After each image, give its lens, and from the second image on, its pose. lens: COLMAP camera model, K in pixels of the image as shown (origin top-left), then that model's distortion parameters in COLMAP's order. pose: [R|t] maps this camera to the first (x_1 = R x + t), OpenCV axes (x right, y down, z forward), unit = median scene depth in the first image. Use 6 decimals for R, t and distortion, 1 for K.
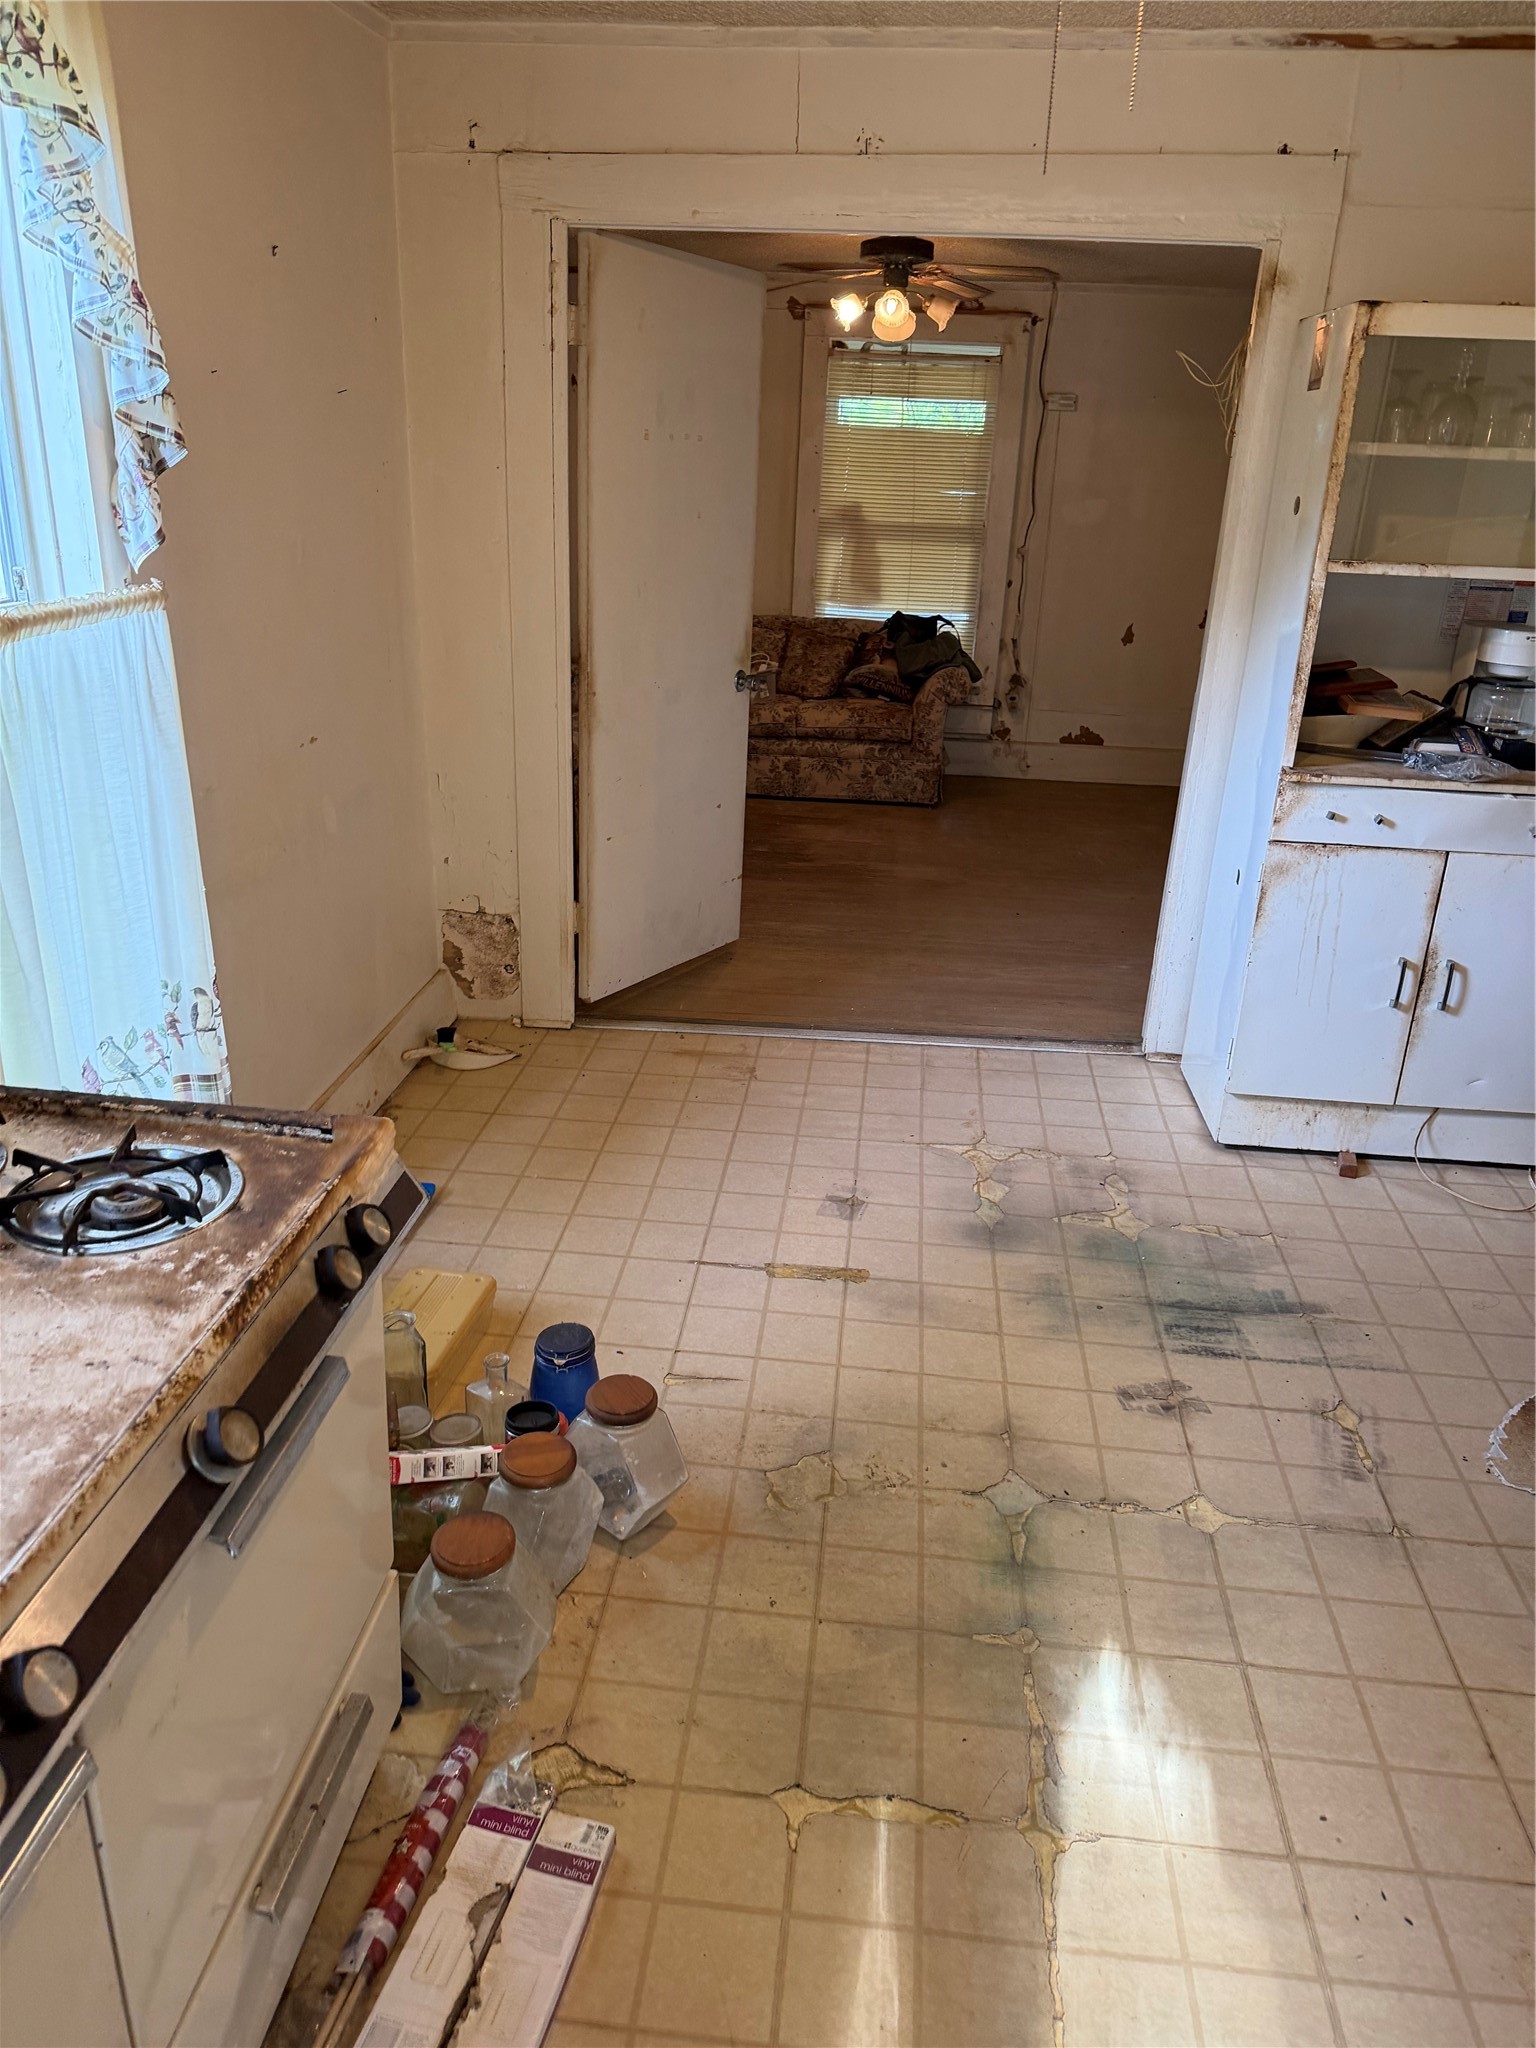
lens RADIAL K [[1402.8, 0, 765.0], [0, 1402.8, 1037.5], [0, 0, 1]] dist [0.177696, -0.377015]
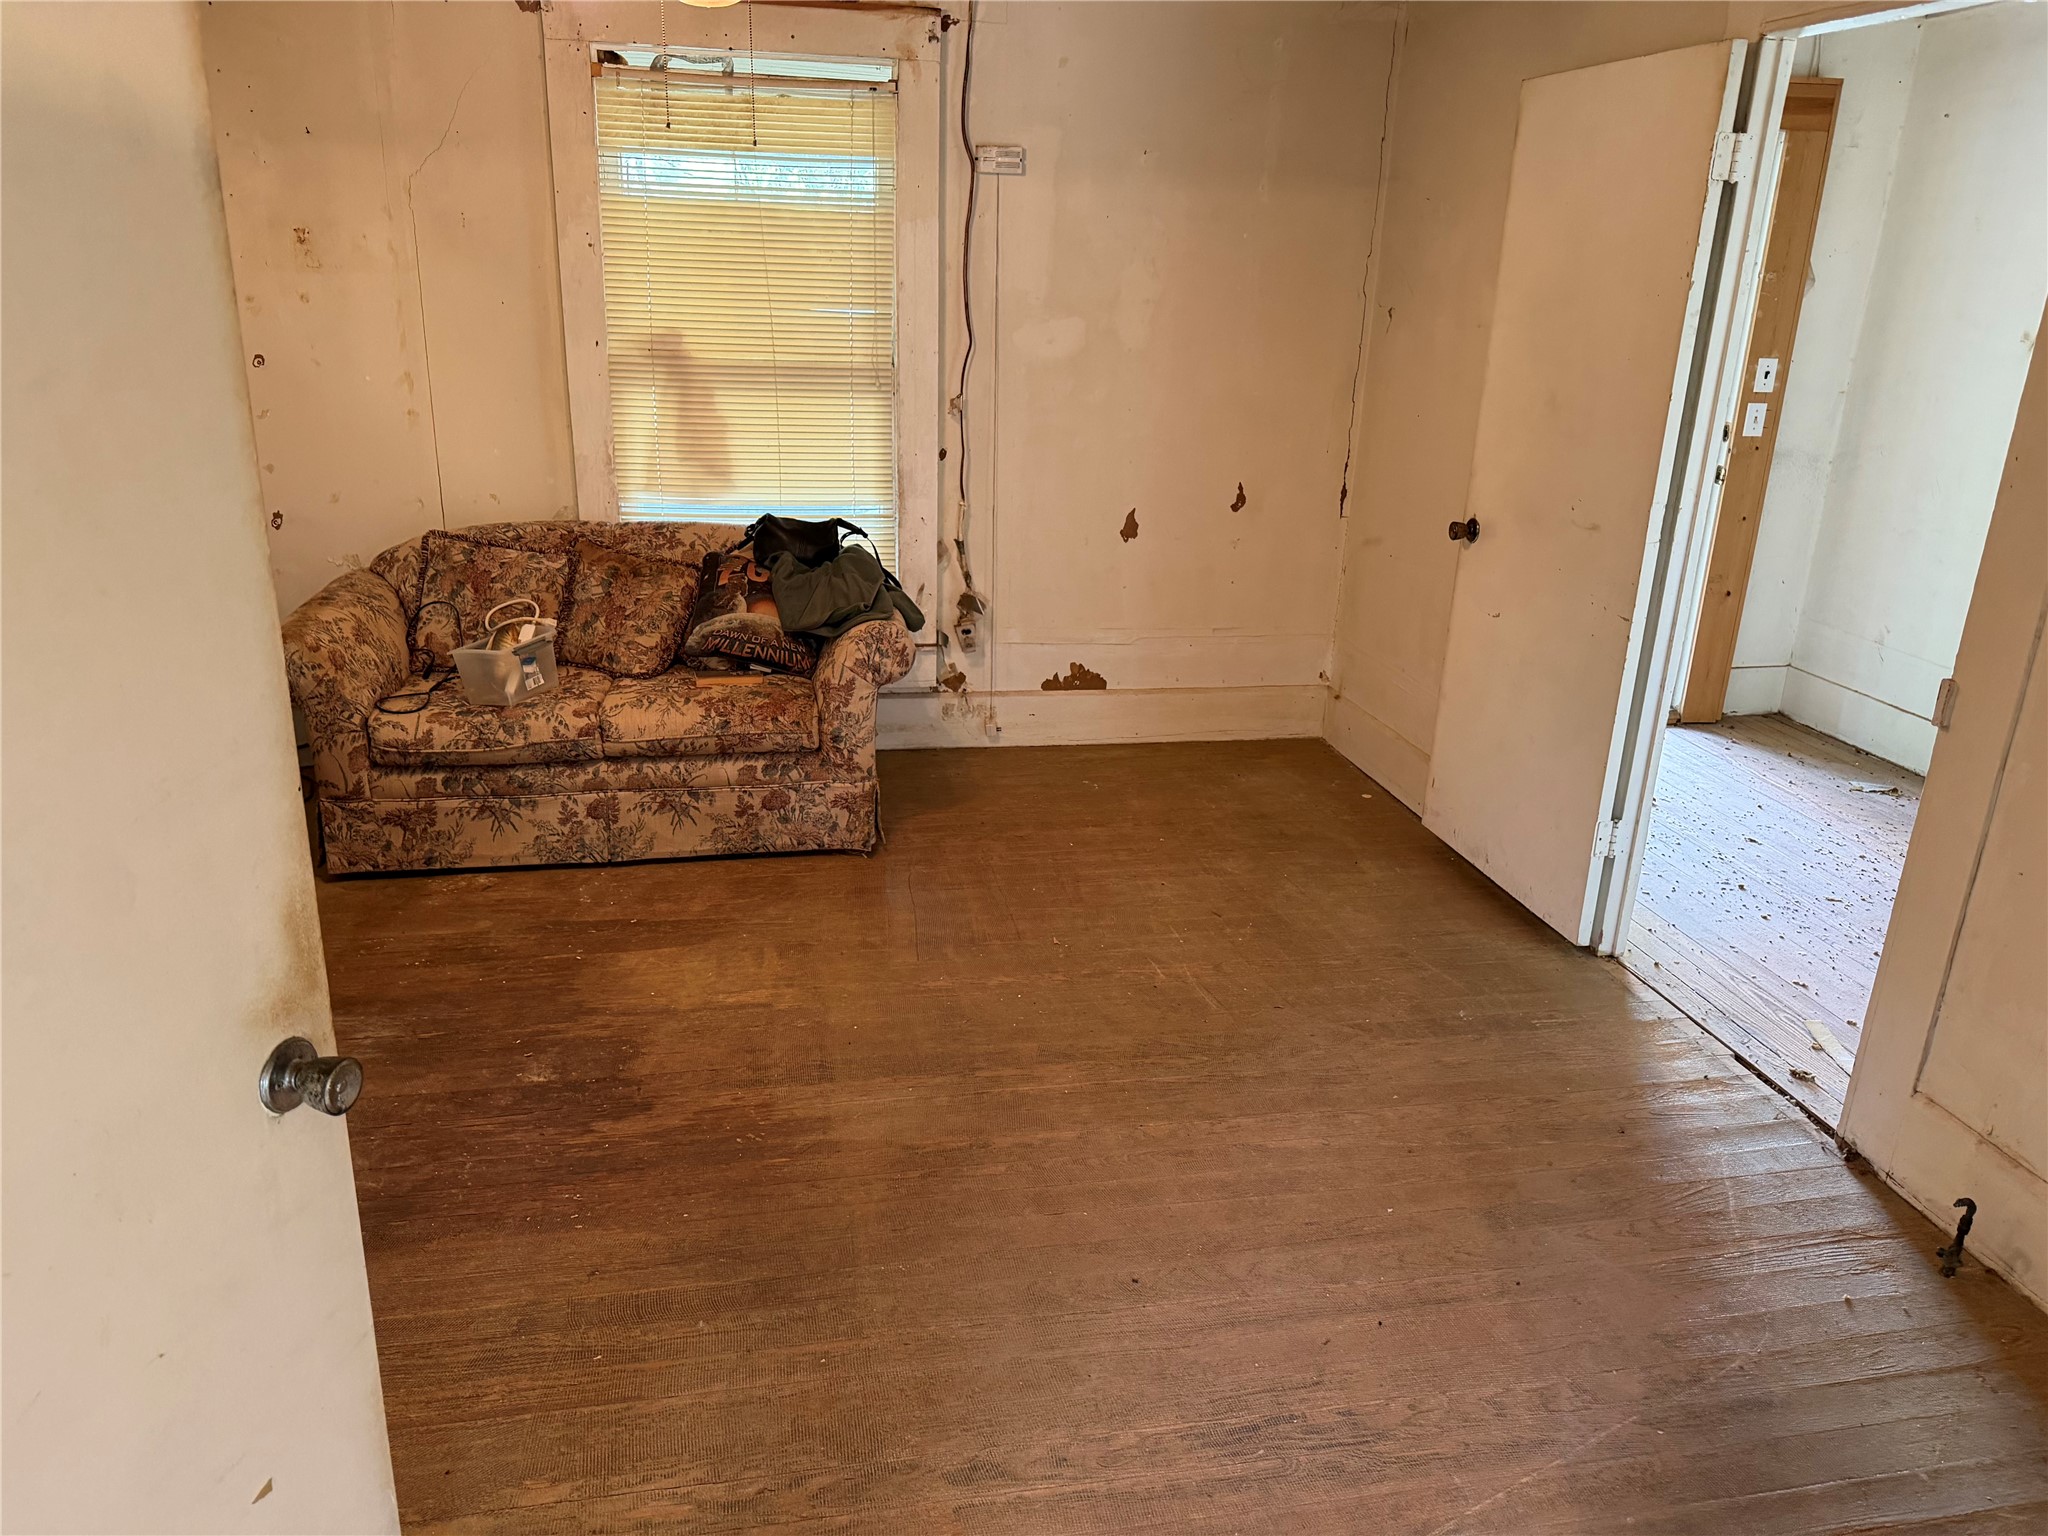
lens RADIAL K [[1402.8, 0, 1024.0], [0, 1402.8, 768.0], [0, 0, 1]] dist [0.177696, -0.377015]
pose [[0.960854, -0.101409, 0.257828, 0.034927], [0.107093, 0.994216, -0.008058, -0.183532], [-0.255519, 0.035354, 0.966157, 0.424598]]
